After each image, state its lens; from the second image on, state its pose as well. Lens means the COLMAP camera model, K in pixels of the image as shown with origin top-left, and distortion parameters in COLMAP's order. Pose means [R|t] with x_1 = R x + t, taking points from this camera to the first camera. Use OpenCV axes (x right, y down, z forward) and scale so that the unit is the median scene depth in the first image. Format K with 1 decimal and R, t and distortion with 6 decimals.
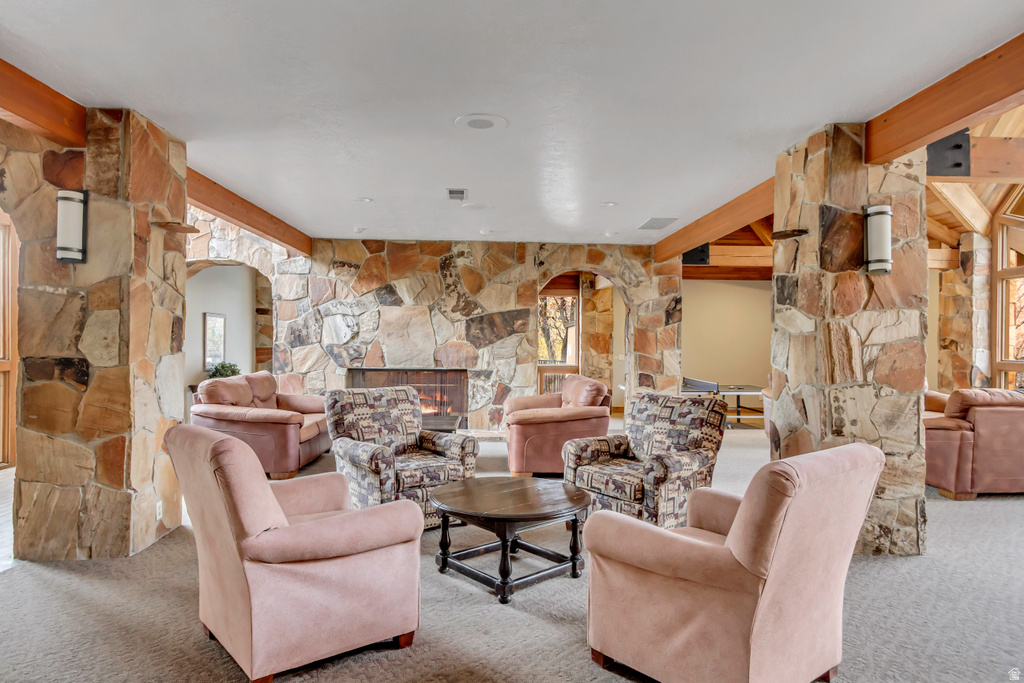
lens RADIAL K [[636.3, 0, 512.0], [0, 636.3, 341.5], [0, 0, 1]] dist [-0.001248, -0.001427]
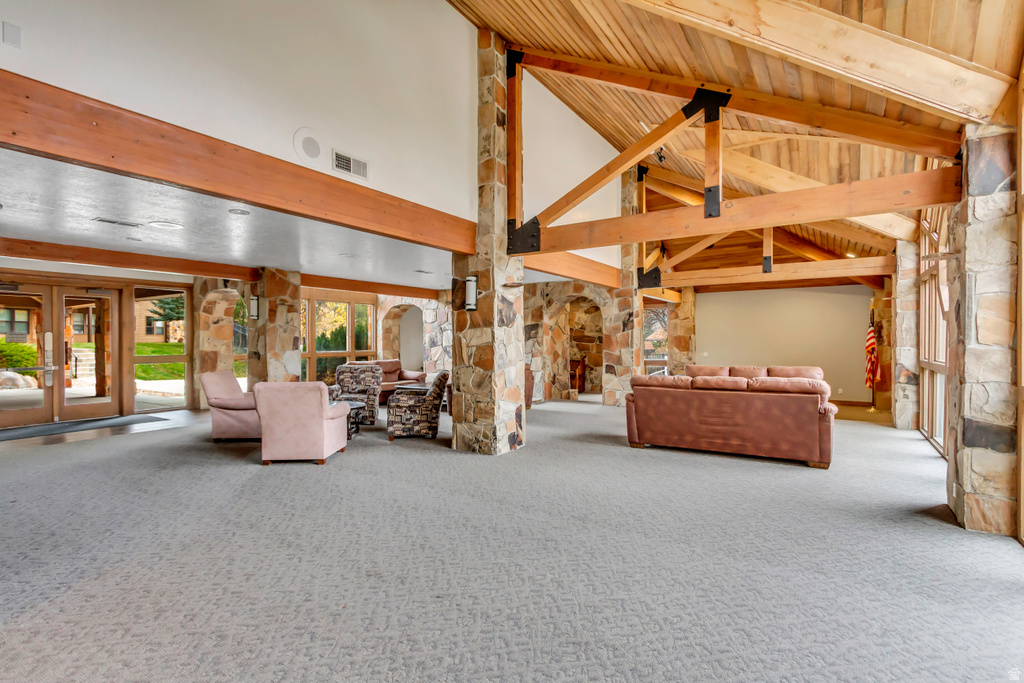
lens RADIAL K [[519.5, 0, 508.9], [0, 519.5, 338.6], [0, 0, 1]] dist [0.002575, -0.000131]
pose [[0.798396, -0.012568, -0.602001, 0.784381], [0.008974, 0.999919, -0.008974, -0.001613], [0.602065, 0.001763, 0.798445, -0.109339]]
